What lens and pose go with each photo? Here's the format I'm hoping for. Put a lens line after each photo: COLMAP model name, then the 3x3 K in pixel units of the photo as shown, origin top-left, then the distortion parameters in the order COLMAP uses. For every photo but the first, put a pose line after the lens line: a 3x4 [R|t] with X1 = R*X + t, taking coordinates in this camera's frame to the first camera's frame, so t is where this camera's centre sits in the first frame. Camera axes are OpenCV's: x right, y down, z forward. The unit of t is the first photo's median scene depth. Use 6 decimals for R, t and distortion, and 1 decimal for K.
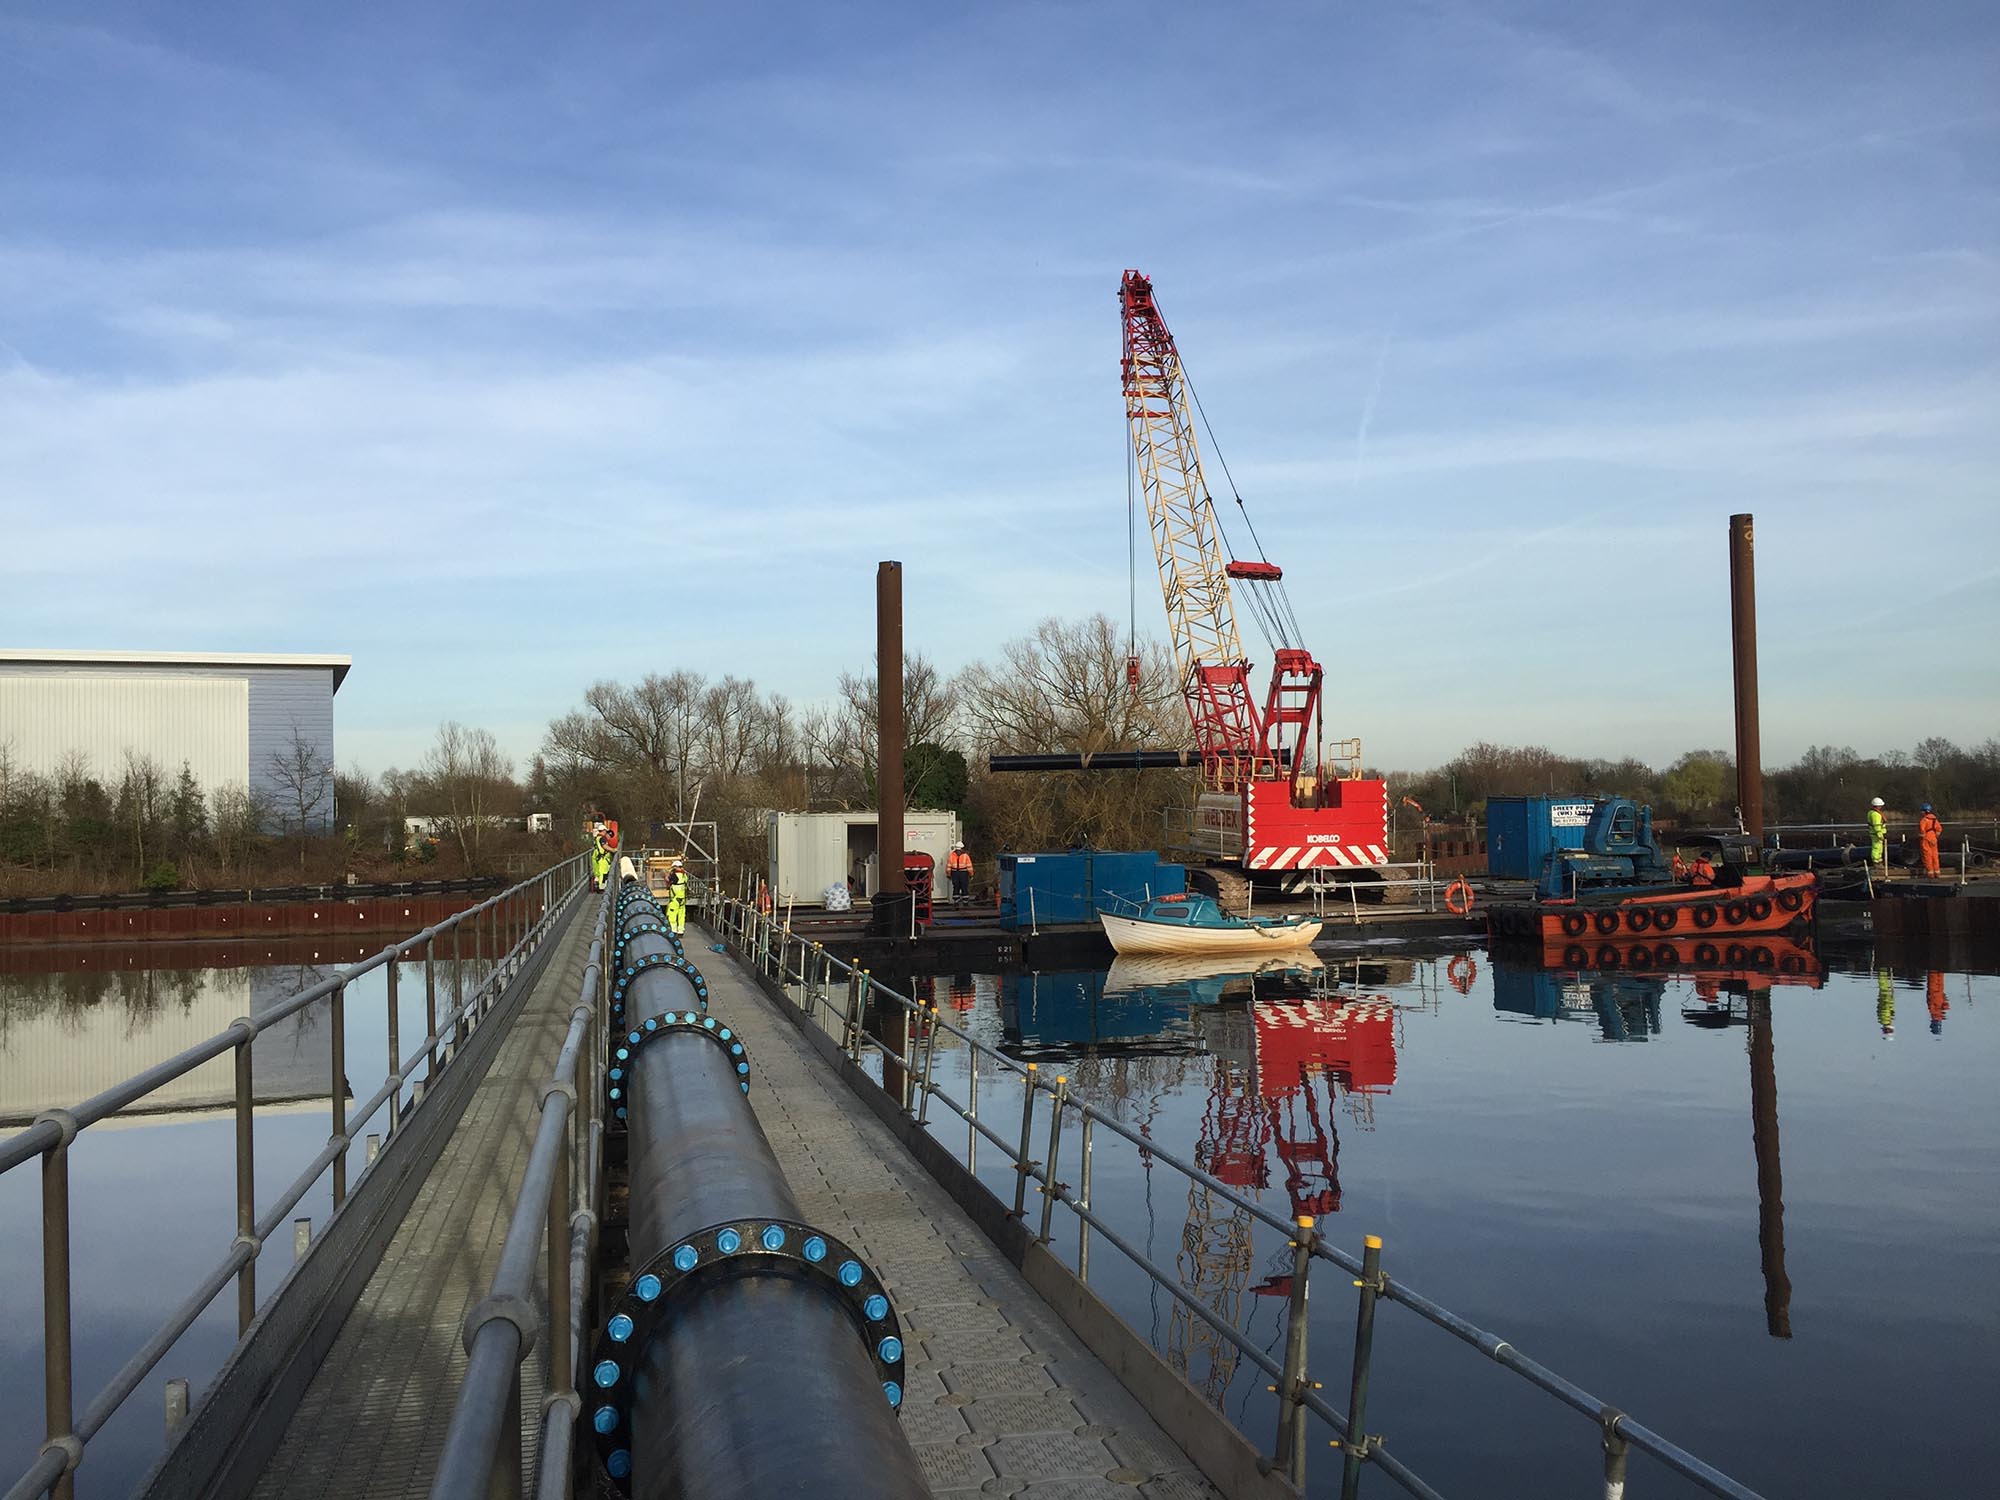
lens RADIAL K [[1713.9, 0, 1004.6], [0, 1713.9, 747.5], [0, 0, 1]] dist [0.077804, -0.081582]
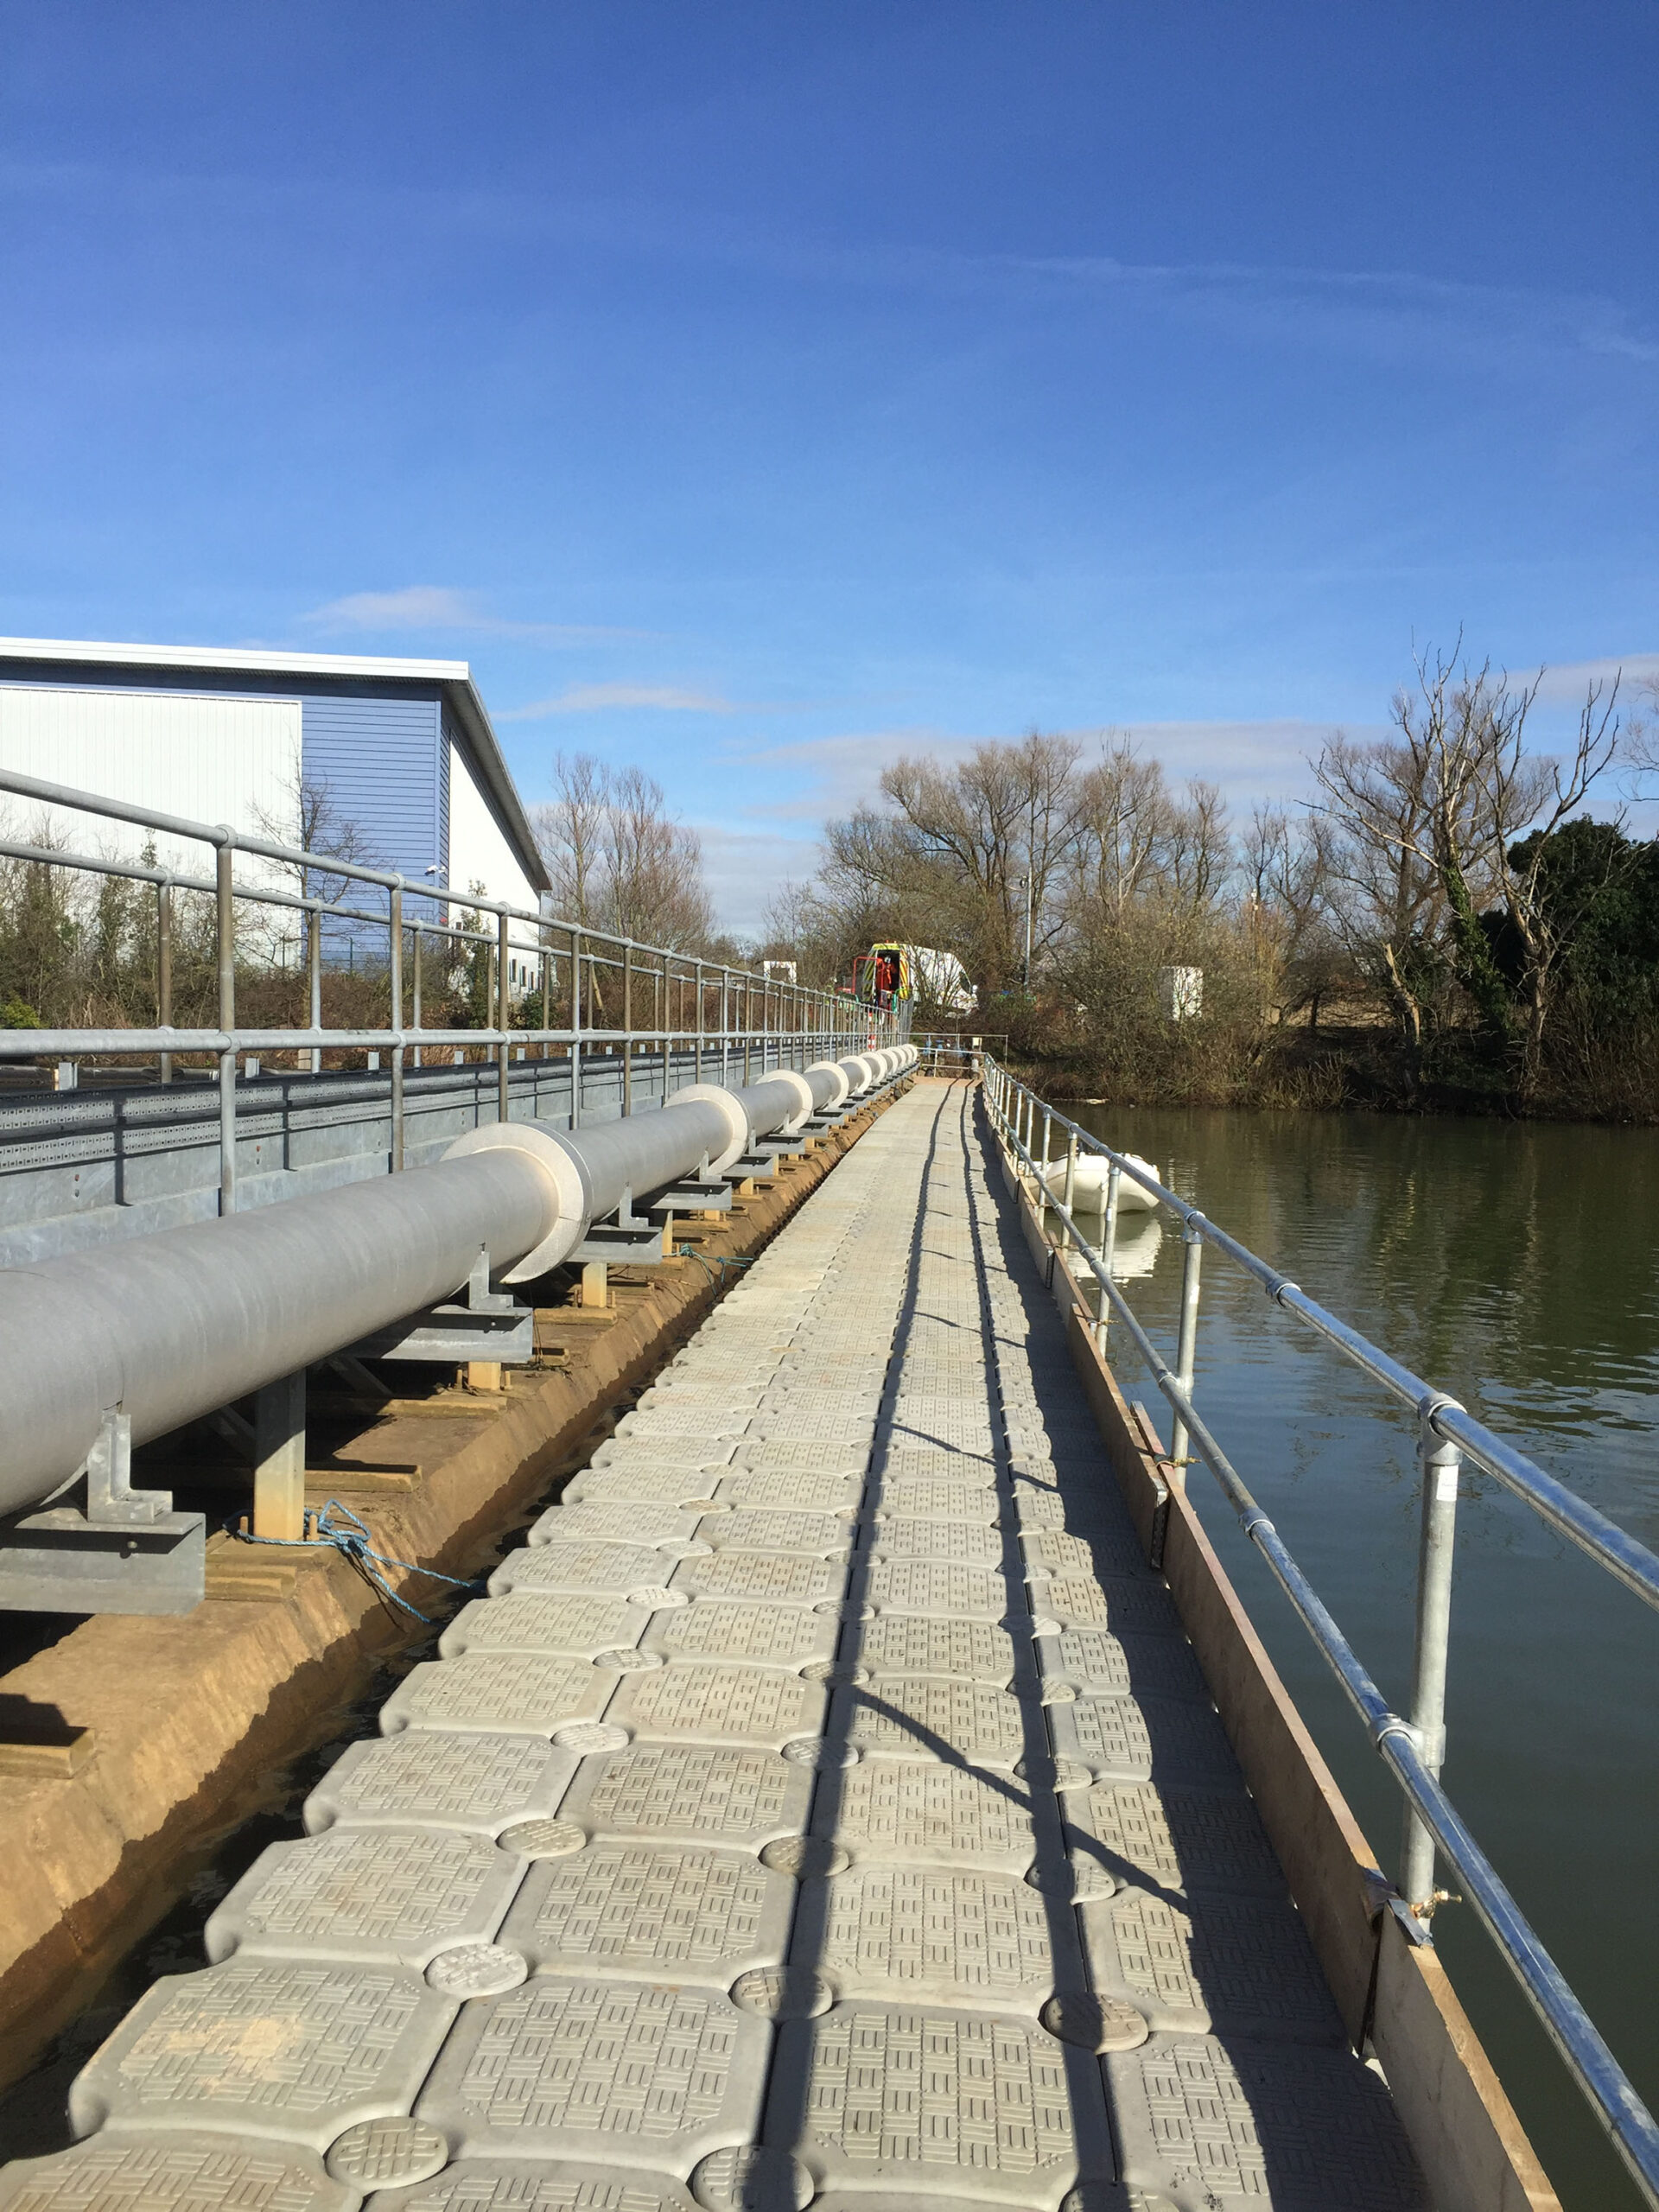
lens RADIAL K [[1895.6, 0, 820.1], [0, 1895.6, 1112.7], [0, 0, 1]] dist [0.077804, -0.081582]
pose [[0.954404, 0.063379, -0.291711, -0.061818], [-0.037524, 0.994922, 0.093394, 0.024518], [0.296149, -0.078190, 0.951936, 0.346525]]
